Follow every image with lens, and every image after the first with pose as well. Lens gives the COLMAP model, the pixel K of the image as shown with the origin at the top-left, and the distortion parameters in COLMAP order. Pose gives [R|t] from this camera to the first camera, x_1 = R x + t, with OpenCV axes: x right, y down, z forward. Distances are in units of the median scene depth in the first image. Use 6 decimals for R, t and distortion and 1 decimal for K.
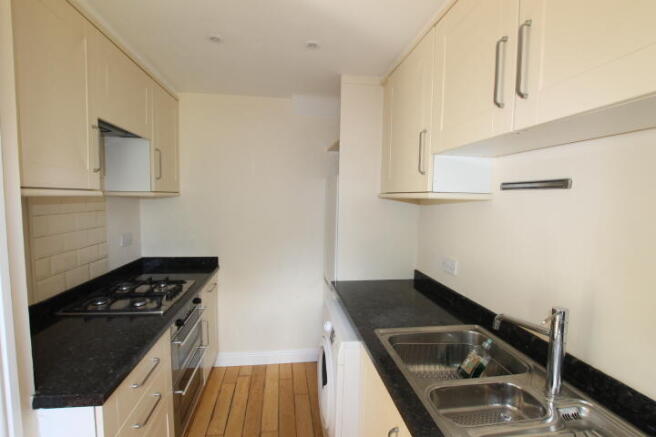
lens RADIAL K [[305.4, 0, 330.3], [0, 305.4, 218.0], [0, 0, 1]] dist [-0.033831, 0.002642]
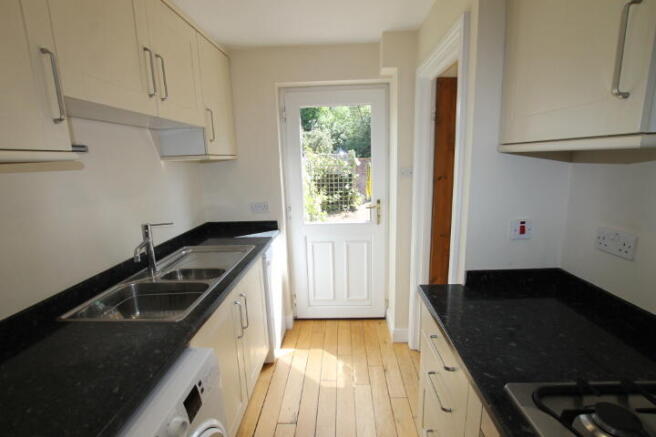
lens RADIAL K [[305.4, 0, 329.9], [0, 305.4, 222.3], [0, 0, 1]] dist [-0.033831, 0.002642]
pose [[0.981711, 0.011707, -0.190016, -0.086404], [0.015135, 0.990149, 0.139198, -0.021734], [0.189774, -0.139528, 0.971863, 0.466902]]
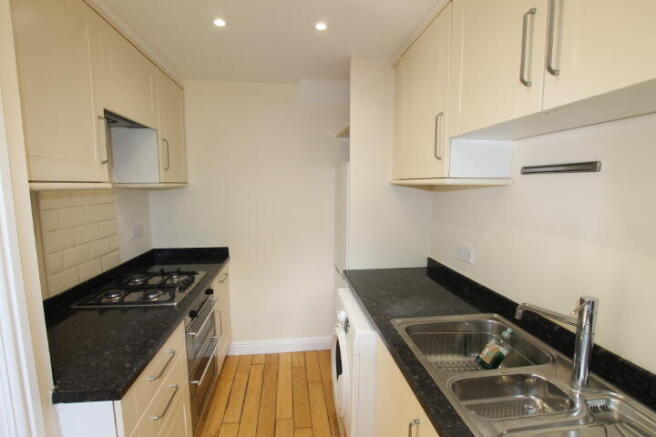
lens RADIAL K [[305.4, 0, 330.0], [0, 305.4, 217.6], [0, 0, 1]] dist [-0.033831, 0.002642]
pose [[0.999611, -0.016268, -0.022672, -0.022231], [0.017140, 0.999100, 0.038812, -0.003531], [0.022021, -0.039185, 0.998989, 0.026942]]
